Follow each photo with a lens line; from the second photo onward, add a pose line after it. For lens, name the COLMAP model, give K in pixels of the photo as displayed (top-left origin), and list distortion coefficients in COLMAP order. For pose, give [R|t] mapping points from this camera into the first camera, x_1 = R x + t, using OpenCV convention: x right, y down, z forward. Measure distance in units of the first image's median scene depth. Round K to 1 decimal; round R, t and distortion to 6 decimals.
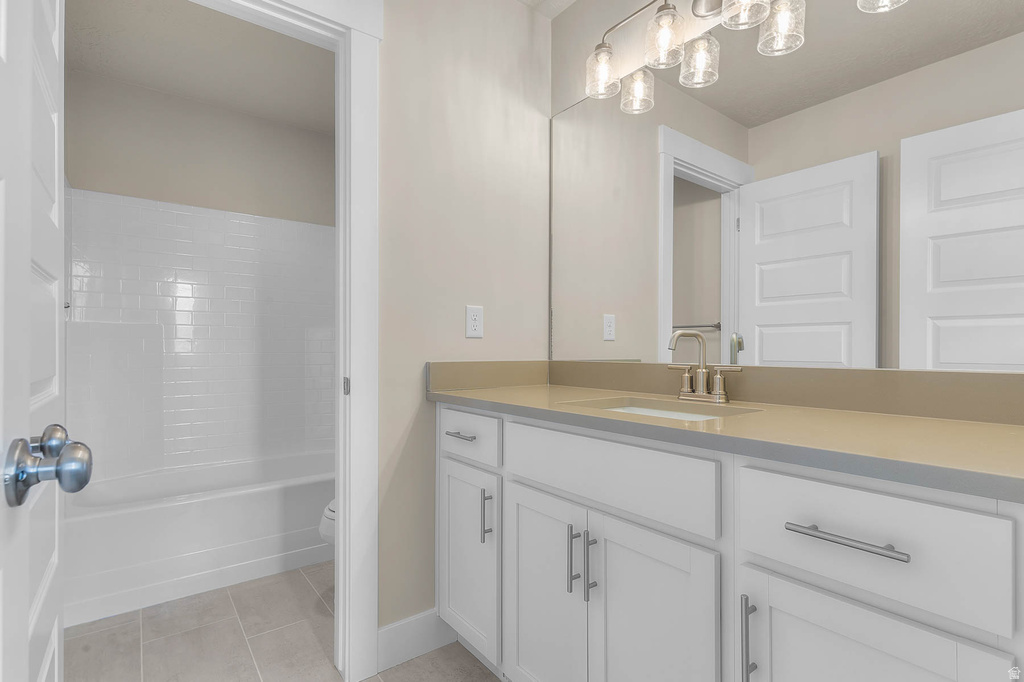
lens RADIAL K [[482.9, 0, 514.7], [0, 482.9, 353.9], [0, 0, 1]] dist [0.002285, -0.000313]
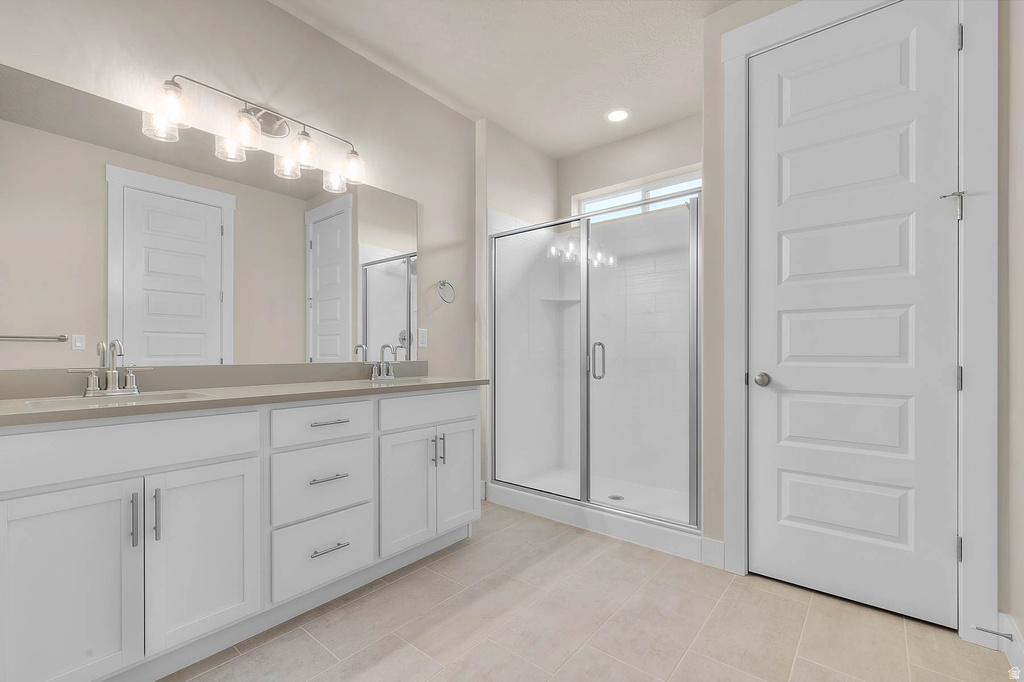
lens RADIAL K [[440.8, 0, 509.7], [0, 440.8, 354.0], [0, 0, 1]] dist [-0.000143, -0.000011]
pose [[-0.228557, -0.005396, 0.973516, -1.587835], [0.001731, 0.999981, 0.005949, -0.018859], [-0.973529, 0.003045, -0.228543, 0.952211]]
